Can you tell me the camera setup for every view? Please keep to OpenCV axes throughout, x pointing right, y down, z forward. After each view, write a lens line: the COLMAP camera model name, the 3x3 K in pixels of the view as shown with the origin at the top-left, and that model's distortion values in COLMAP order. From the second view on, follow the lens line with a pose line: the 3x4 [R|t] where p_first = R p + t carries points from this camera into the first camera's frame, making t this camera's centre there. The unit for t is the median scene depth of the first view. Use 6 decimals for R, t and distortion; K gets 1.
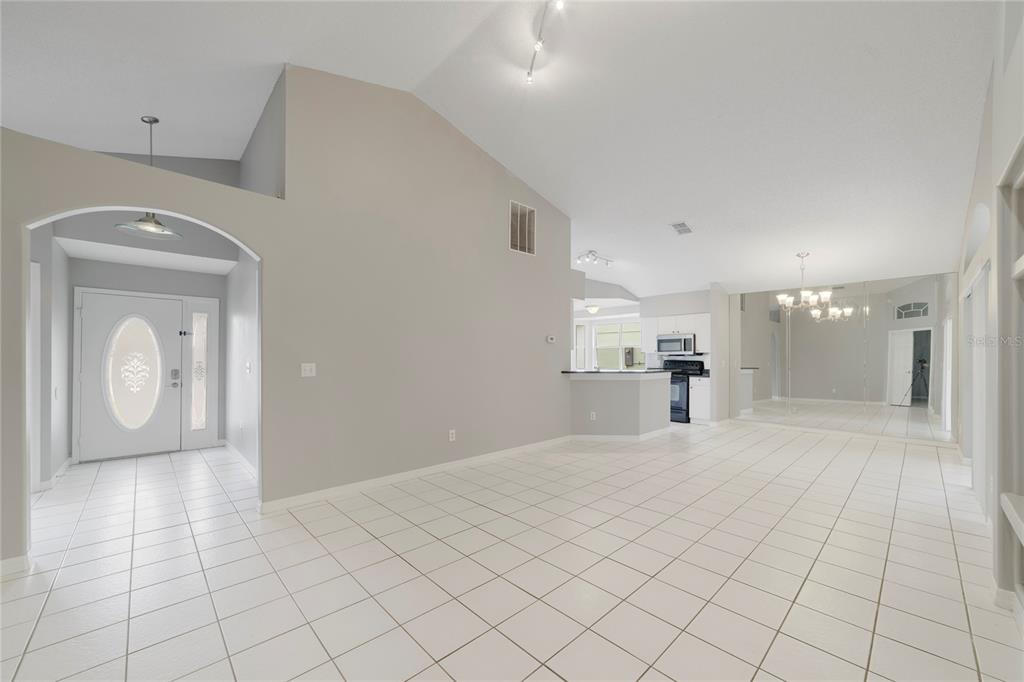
lens RADIAL K [[394.4, 0, 518.7], [0, 394.4, 350.2], [0, 0, 1]] dist [-0.002569, -0.000149]
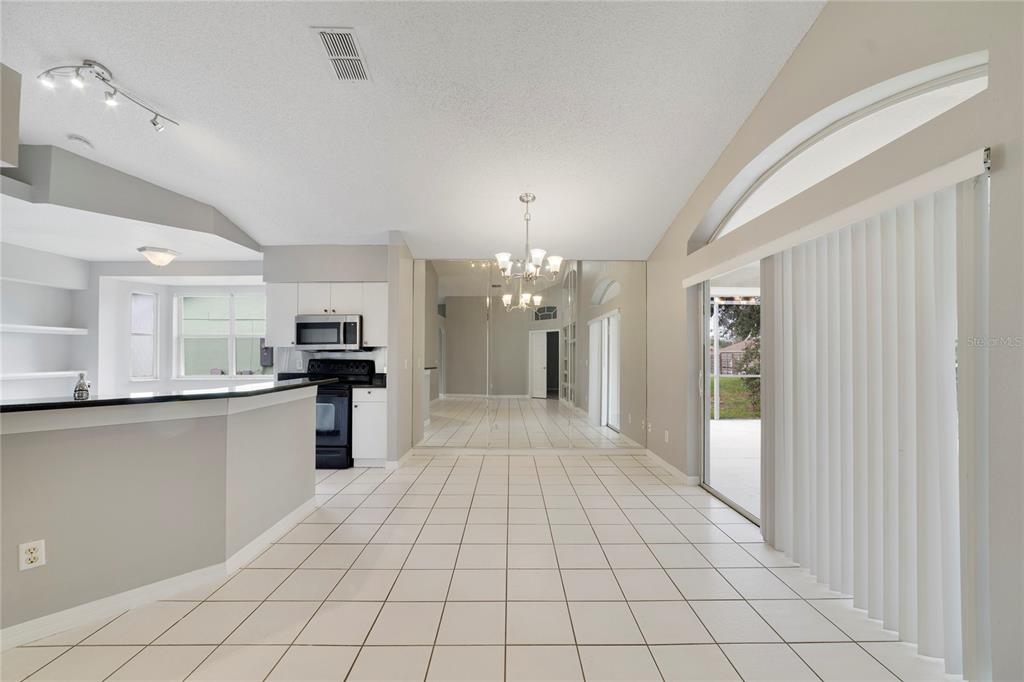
lens RADIAL K [[394.4, 0, 518.7], [0, 394.4, 350.2], [0, 0, 1]] dist [-0.002569, -0.000149]
pose [[0.684205, 0.008984, 0.729234, 0.169514], [-0.015146, 0.999884, 0.001892, 0.007005], [-0.729132, -0.012339, 0.684262, 0.407568]]
